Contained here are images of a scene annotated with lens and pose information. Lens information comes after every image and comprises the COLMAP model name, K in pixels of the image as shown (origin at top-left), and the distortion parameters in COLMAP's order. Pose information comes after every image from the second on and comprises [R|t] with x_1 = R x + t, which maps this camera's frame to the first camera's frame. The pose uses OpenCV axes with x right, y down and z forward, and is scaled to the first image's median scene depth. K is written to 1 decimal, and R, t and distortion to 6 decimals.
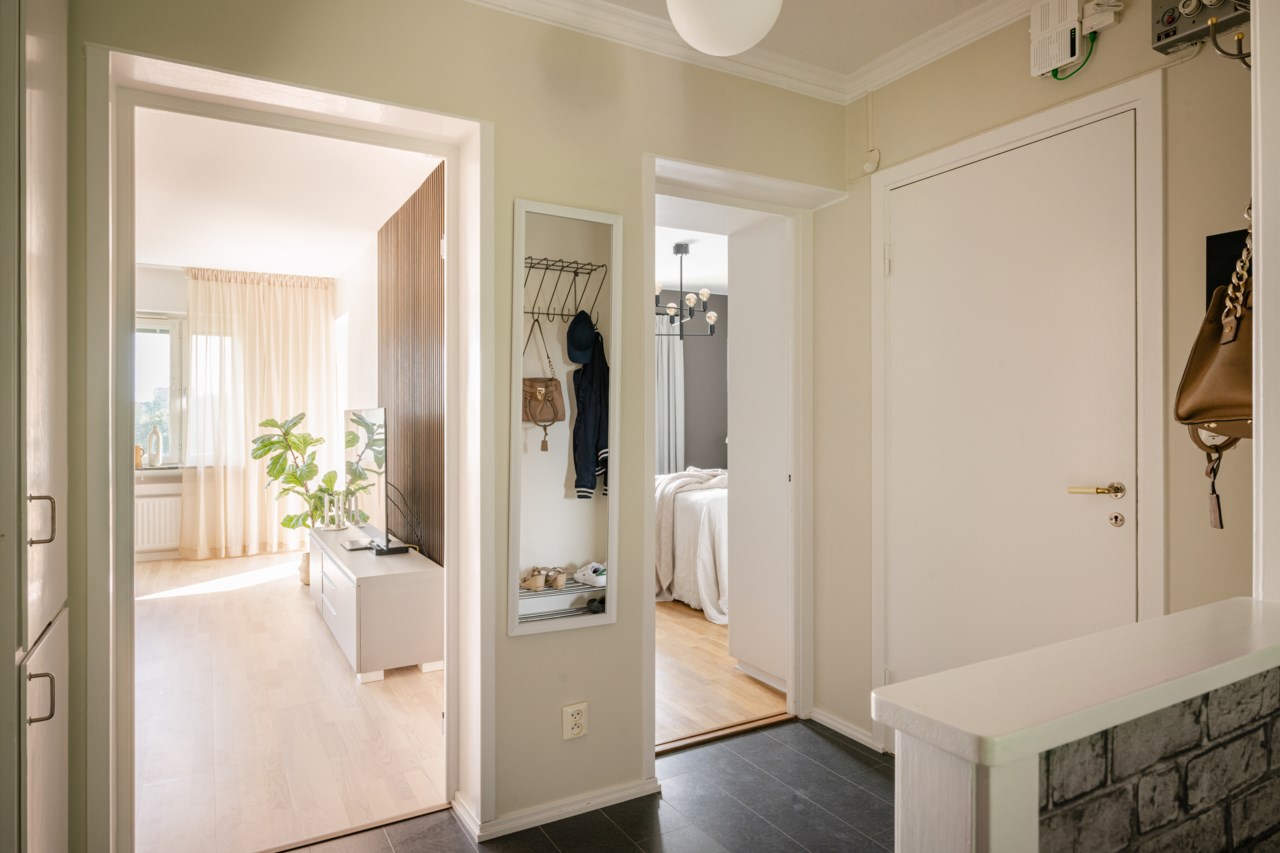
lens RADIAL K [[764.2, 0, 642.1], [0, 764.2, 416.6], [0, 0, 1]] dist [-0.001768, 0.001246]
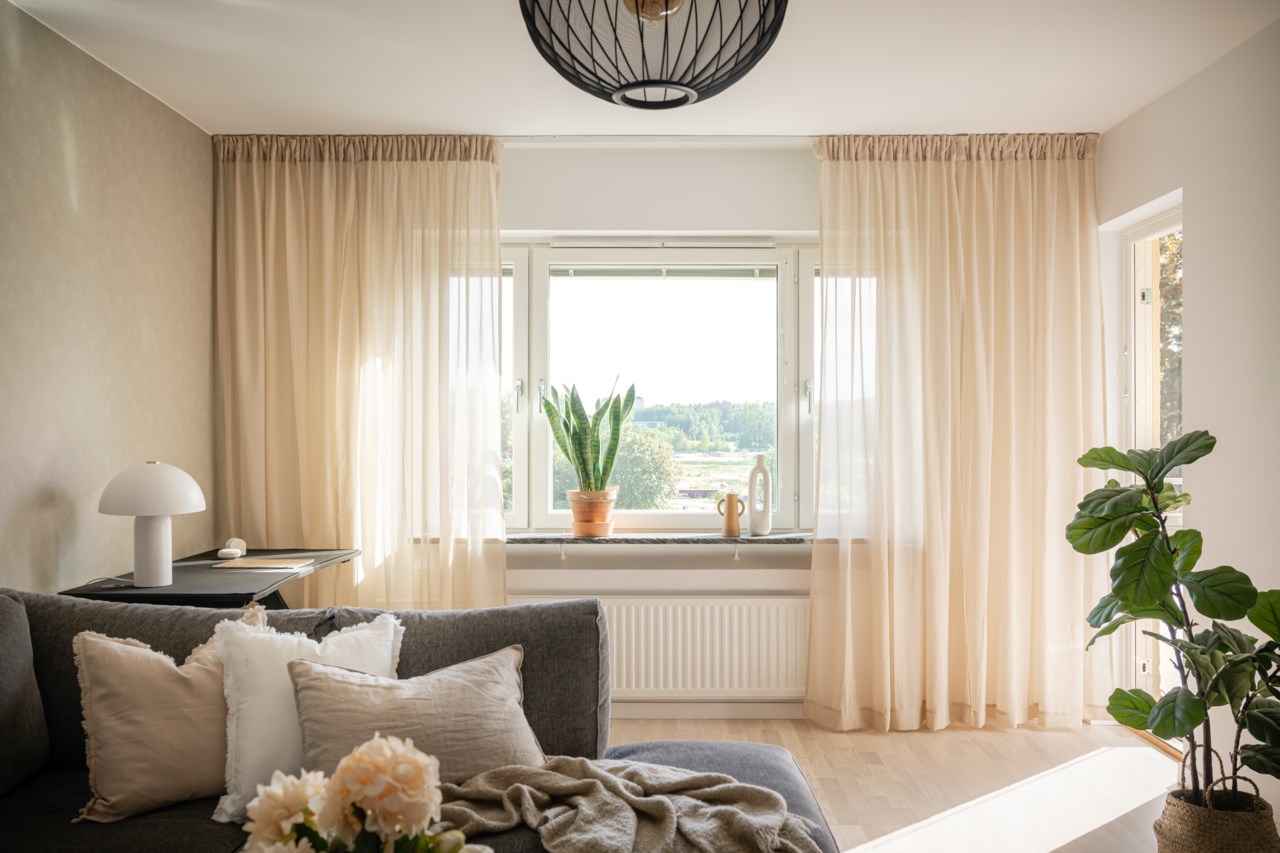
lens RADIAL K [[1034.2, 0, 641.6], [0, 1034.2, 428.4], [0, 0, 1]] dist [-0.000983, -0.005334]
pose [[0.863090, -0.001200, -0.505048, -0.357819], [-0.000375, 0.999995, -0.003017, -0.003940], [0.505049, 0.002793, 0.863086, 0.364680]]
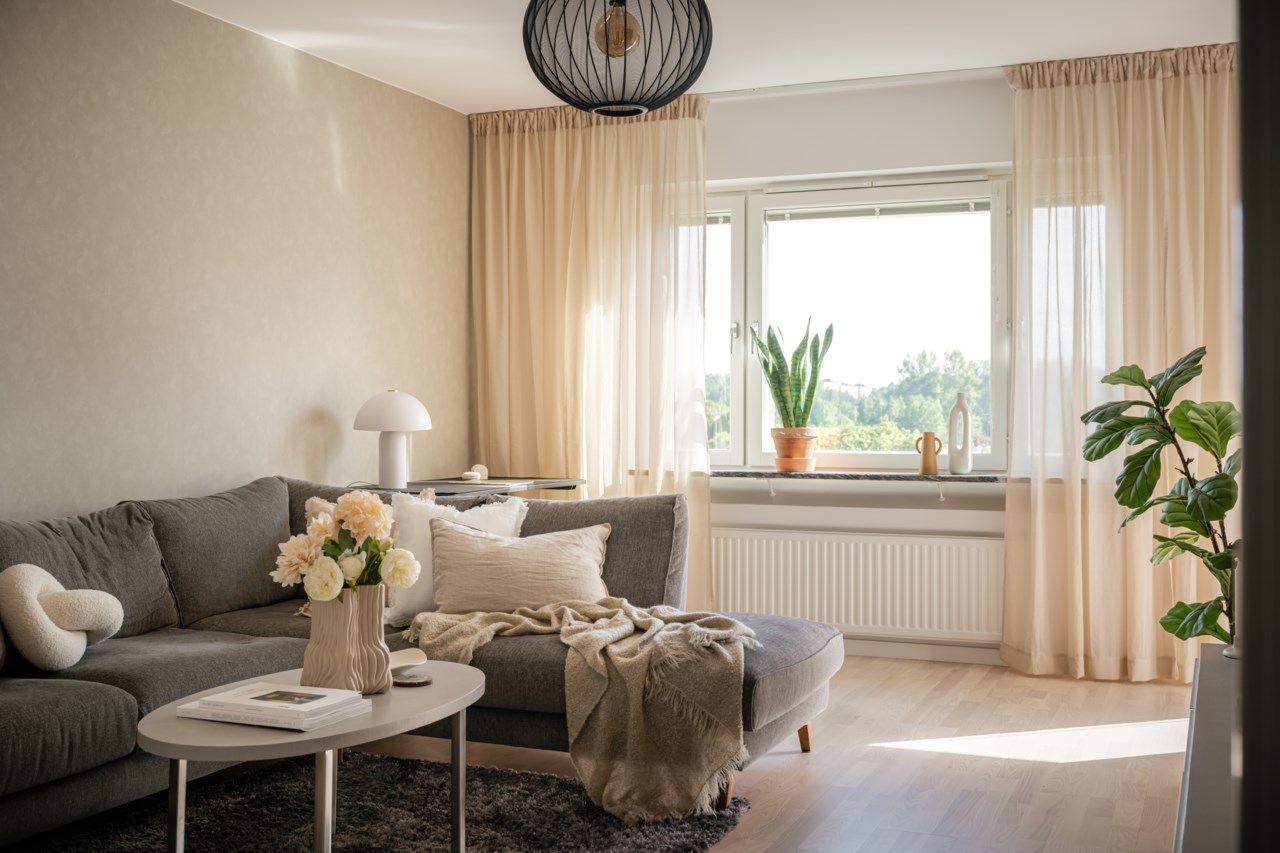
lens RADIAL K [[1376.9, 0, 640.4], [0, 1376.9, 390.0], [0, 0, 1]] dist [-0.008675, 0.002562]
pose [[0.604120, -0.010963, -0.796818, -0.045722], [-0.001751, 0.999885, -0.015084, 0.023829], [0.796891, 0.010508, 0.604031, 0.288494]]
